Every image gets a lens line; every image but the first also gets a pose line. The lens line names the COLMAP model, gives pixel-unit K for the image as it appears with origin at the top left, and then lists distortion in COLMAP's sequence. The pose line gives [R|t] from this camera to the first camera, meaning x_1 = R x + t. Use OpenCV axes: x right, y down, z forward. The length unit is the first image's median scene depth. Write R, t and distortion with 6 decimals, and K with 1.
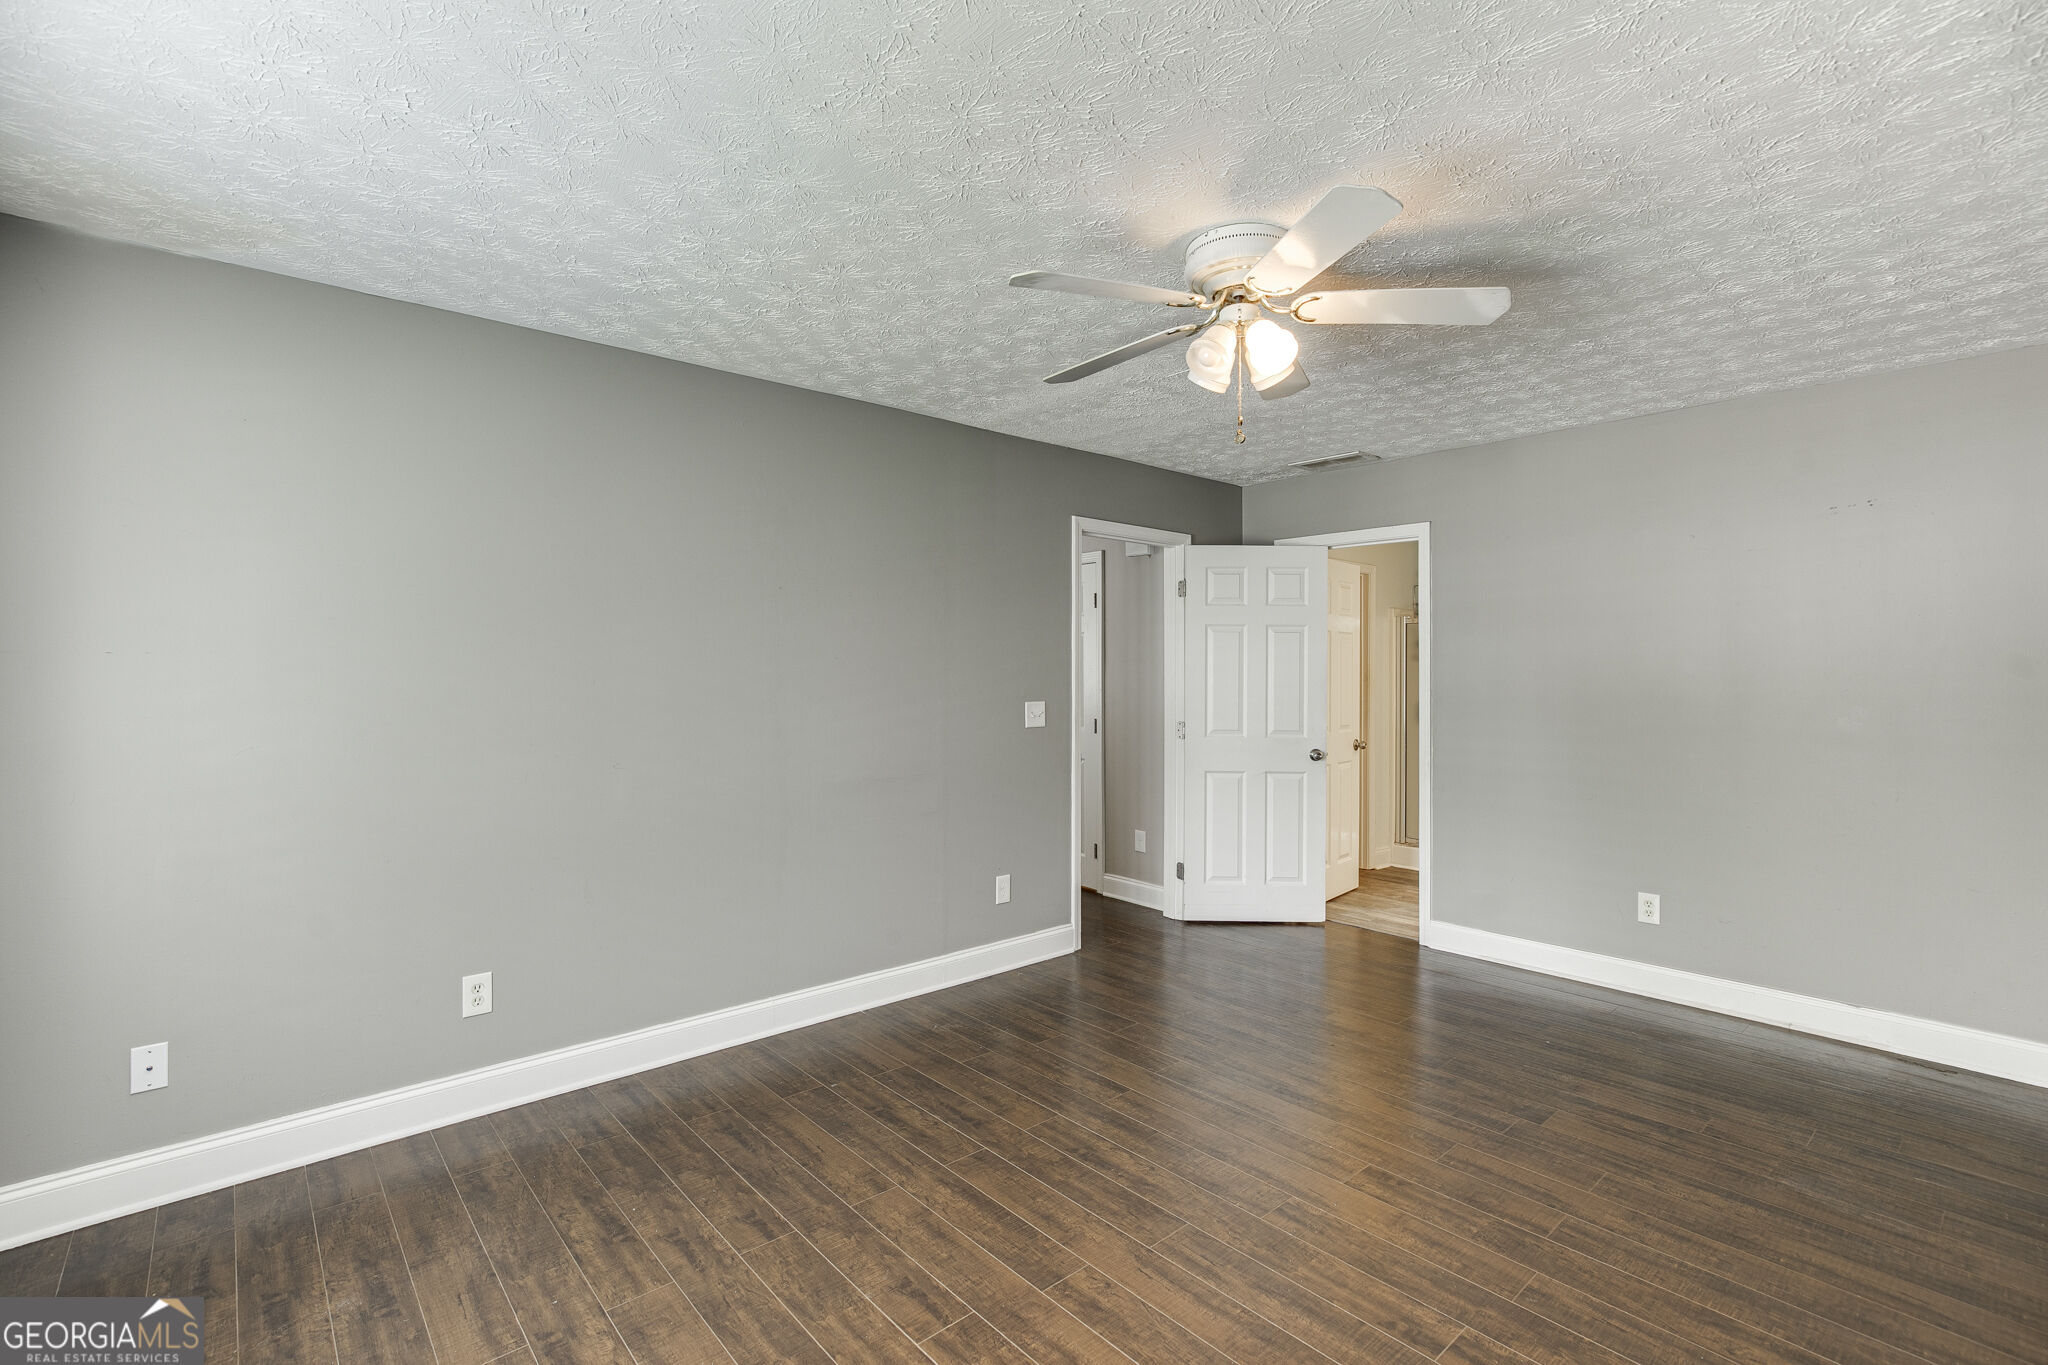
lens RADIAL K [[927.7, 0, 1022.3], [0, 927.7, 669.0], [0, 0, 1]] dist [-0.016371, 0.009050]
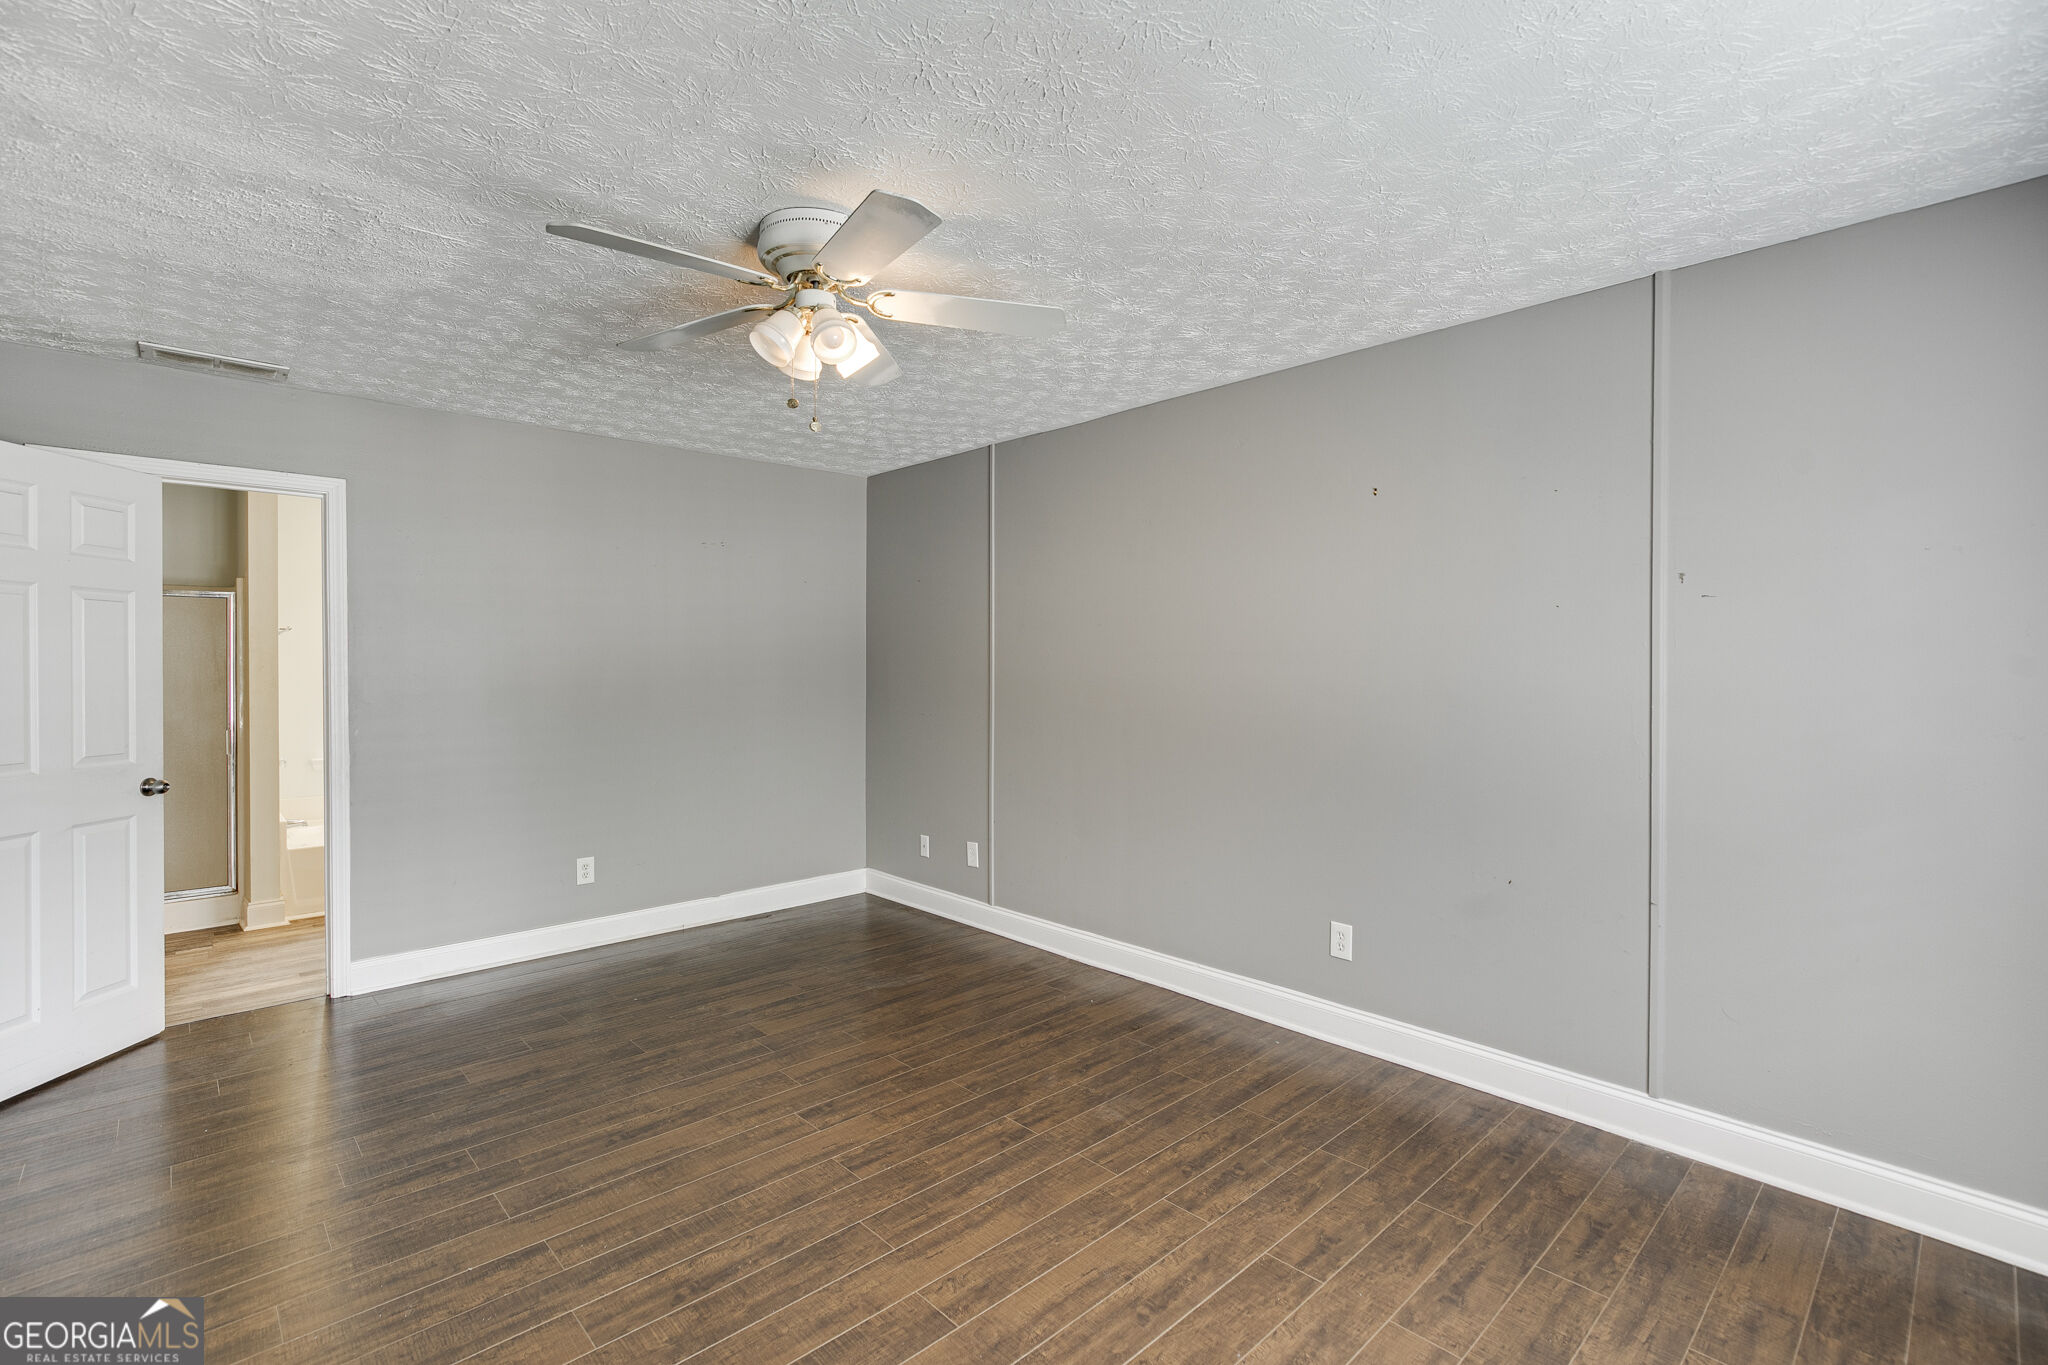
lens RADIAL K [[927.7, 0, 1022.3], [0, 927.7, 669.0], [0, 0, 1]] dist [-0.016371, 0.009050]
pose [[-0.034478, -0.008574, 0.999369, -0.714788], [-0.002535, 0.999961, 0.008491, 0.001172], [-0.999402, -0.002241, -0.034498, 0.763339]]
